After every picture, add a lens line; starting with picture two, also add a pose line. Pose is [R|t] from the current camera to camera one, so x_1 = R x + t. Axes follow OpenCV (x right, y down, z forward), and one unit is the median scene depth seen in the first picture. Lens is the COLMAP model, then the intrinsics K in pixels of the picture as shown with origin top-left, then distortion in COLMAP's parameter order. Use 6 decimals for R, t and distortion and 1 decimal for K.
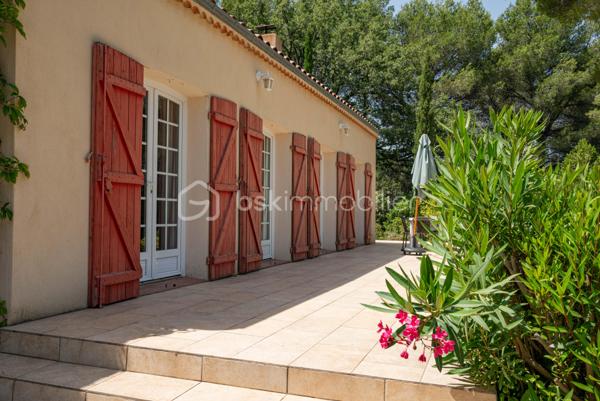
lens RADIAL K [[497.8, 0, 298.2], [0, 497.8, 201.0], [0, 0, 1]] dist [0.007825, -0.008946]
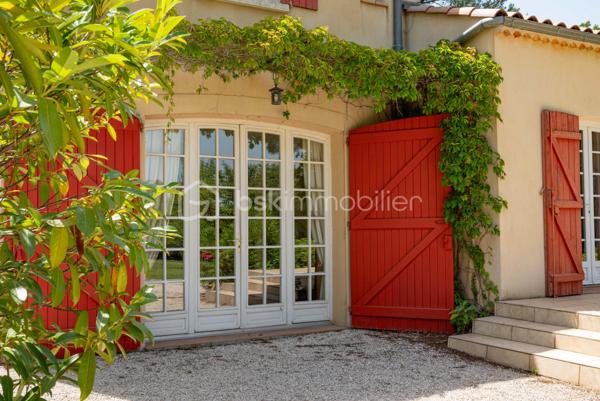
lens RADIAL K [[642.7, 0, 280.3], [0, 642.7, 203.4], [0, 0, 1]] dist [-0.005857, 0.000000]
pose [[0.741650, -0.041282, -0.669516, 0.238554], [0.031806, 0.999146, -0.026373, -0.027021], [0.670033, -0.001735, 0.742330, -0.814641]]
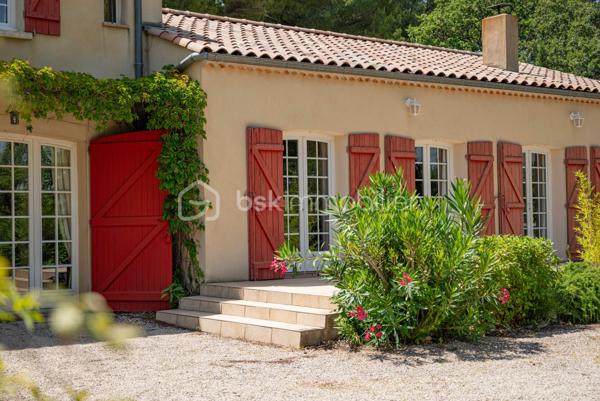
lens RADIAL K [[1002.4, 0, 301.4], [0, 1002.4, 202.6], [0, 0, 1]] dist [0.016437, 0.000000]
pose [[0.832809, -0.031494, -0.552664, 1.562205], [0.036611, 0.999328, -0.001779, -0.041905], [0.552348, -0.018752, 0.833403, -1.690117]]
